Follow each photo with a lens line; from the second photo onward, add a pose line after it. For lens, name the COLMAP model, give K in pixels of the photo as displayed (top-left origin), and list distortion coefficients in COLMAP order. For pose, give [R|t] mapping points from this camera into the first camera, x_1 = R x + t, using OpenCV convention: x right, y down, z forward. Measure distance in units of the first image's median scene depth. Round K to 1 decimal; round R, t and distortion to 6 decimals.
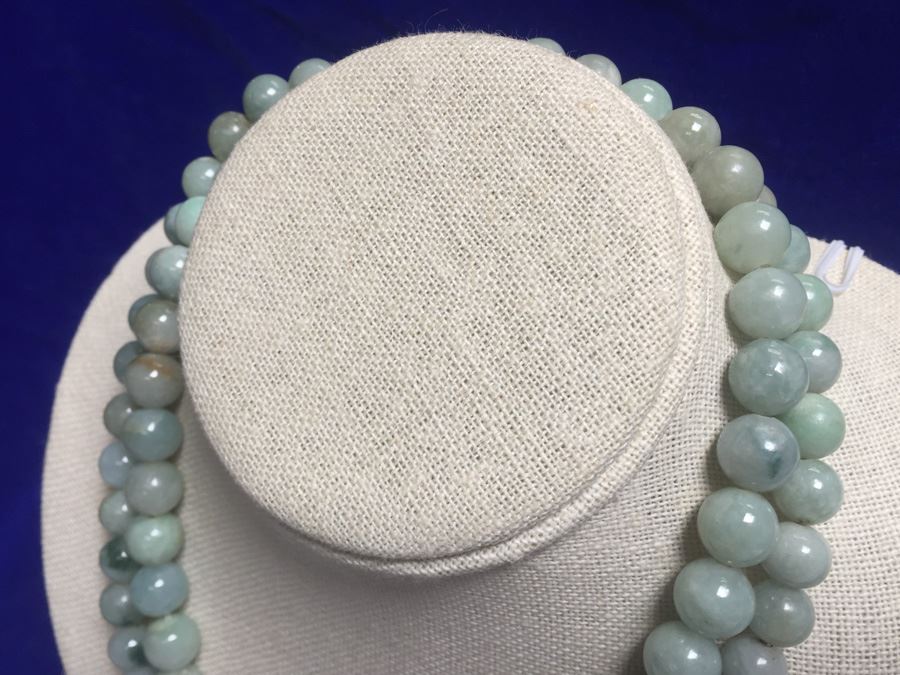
lens RADIAL K [[992.2, 0, 510.9], [0, 992.2, 244.9], [0, 0, 1]] dist [0.005262, 0.000000]
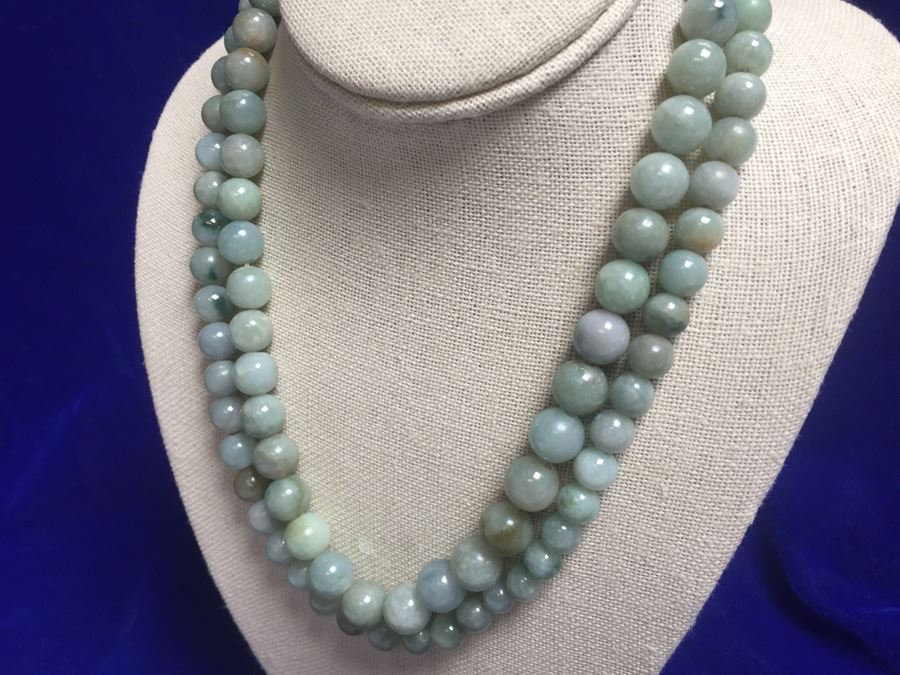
lens RADIAL K [[992.2, 0, 482.9], [0, 992.2, 295.1], [0, 0, 1]] dist [0.005262, 0.000000]
pose [[0.999989, -0.003892, 0.002735, -0.068267], [0.004302, 0.985299, -0.170787, 0.798779], [-0.002030, 0.170797, 0.985304, -0.279262]]
